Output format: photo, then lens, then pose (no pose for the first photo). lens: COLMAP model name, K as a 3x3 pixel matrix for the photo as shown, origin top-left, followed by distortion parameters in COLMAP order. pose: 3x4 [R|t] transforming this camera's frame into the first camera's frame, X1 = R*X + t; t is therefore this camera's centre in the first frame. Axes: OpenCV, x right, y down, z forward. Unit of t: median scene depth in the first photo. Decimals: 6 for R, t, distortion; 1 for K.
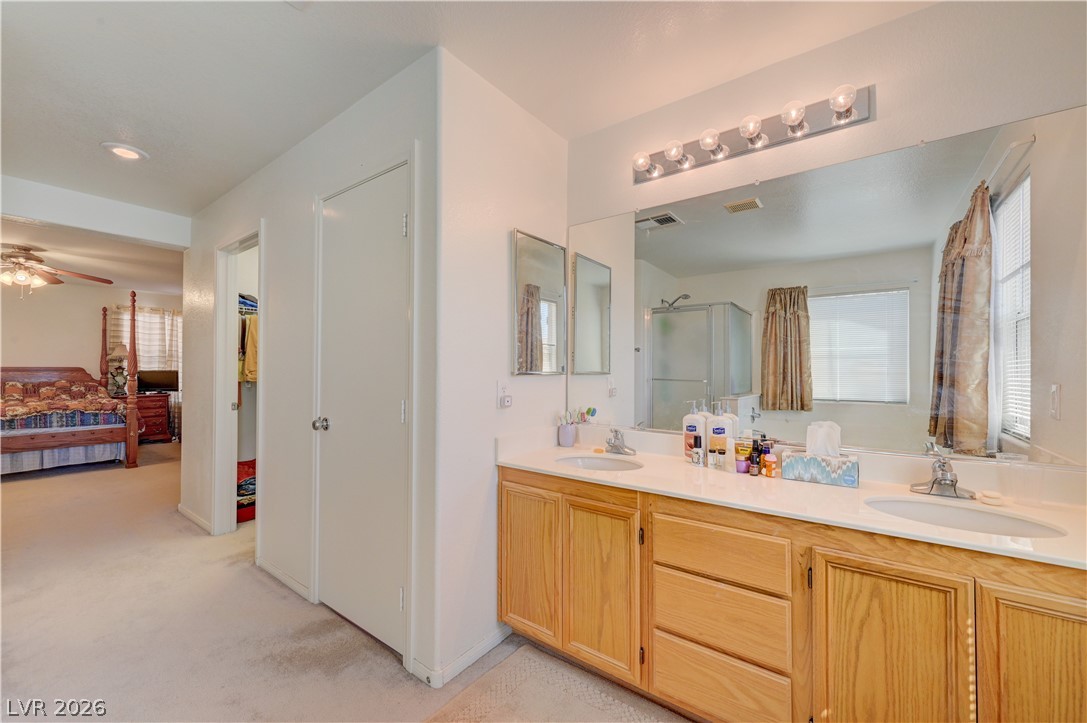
lens RADIAL K [[426.3, 0, 546.0], [0, 426.3, 365.2], [0, 0, 1]] dist [-0.000909, 0.000321]
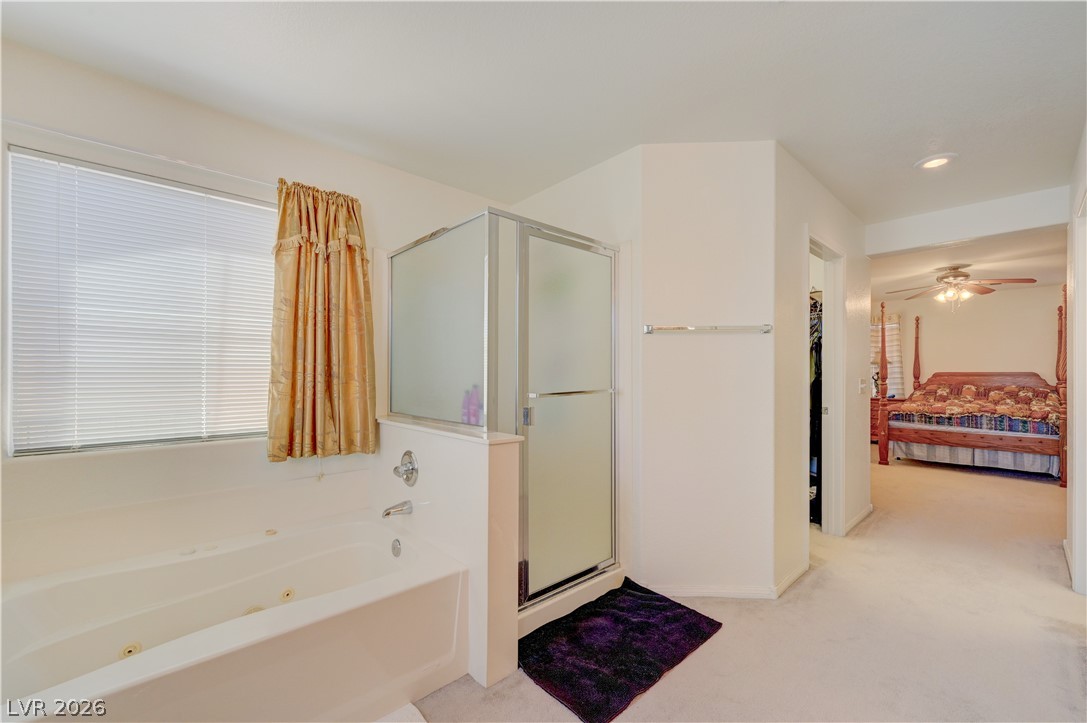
lens RADIAL K [[433.2, 0, 552.7], [0, 433.2, 371.7], [0, 0, 1]] dist [0.008211, -0.000104]
pose [[-0.182058, -0.004206, -0.983279, 0.103184], [0.007454, 0.999956, -0.005658, 0.001226], [0.983260, -0.008360, -0.182018, 0.135841]]
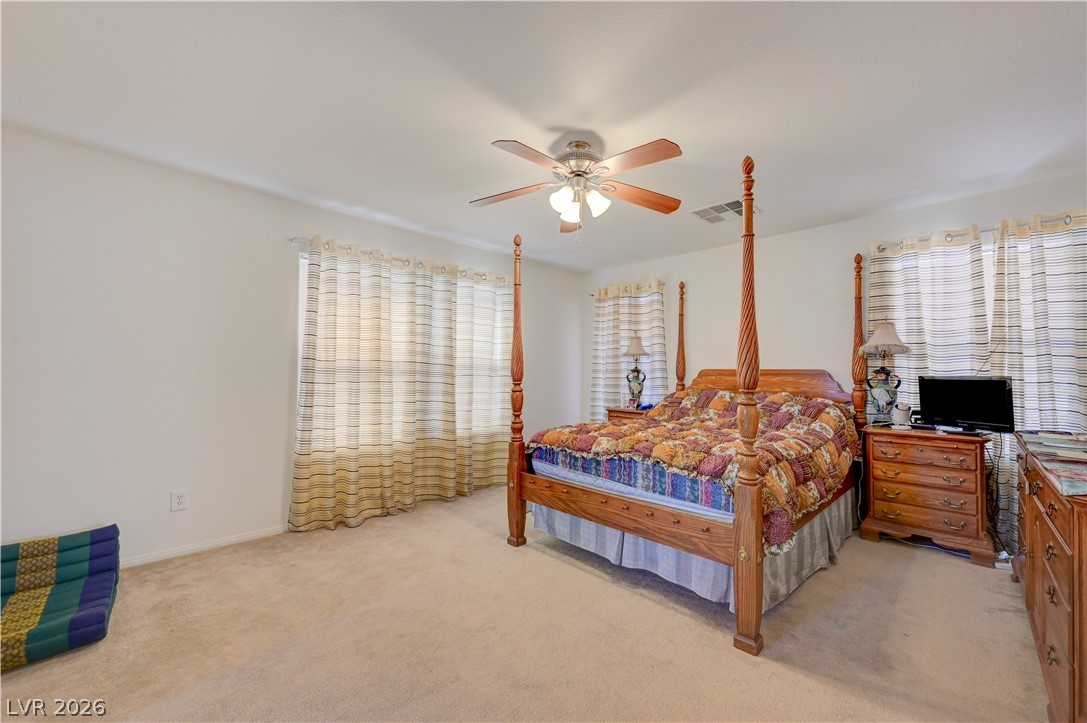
lens RADIAL K [[426.3, 0, 546.0], [0, 426.3, 365.2], [0, 0, 1]] dist [-0.000909, 0.000321]
pose [[-0.151161, -0.015810, -0.988383, -0.606093], [0.002924, 0.999861, -0.016441, 0.009234], [0.988505, -0.005375, -0.151094, 0.913341]]
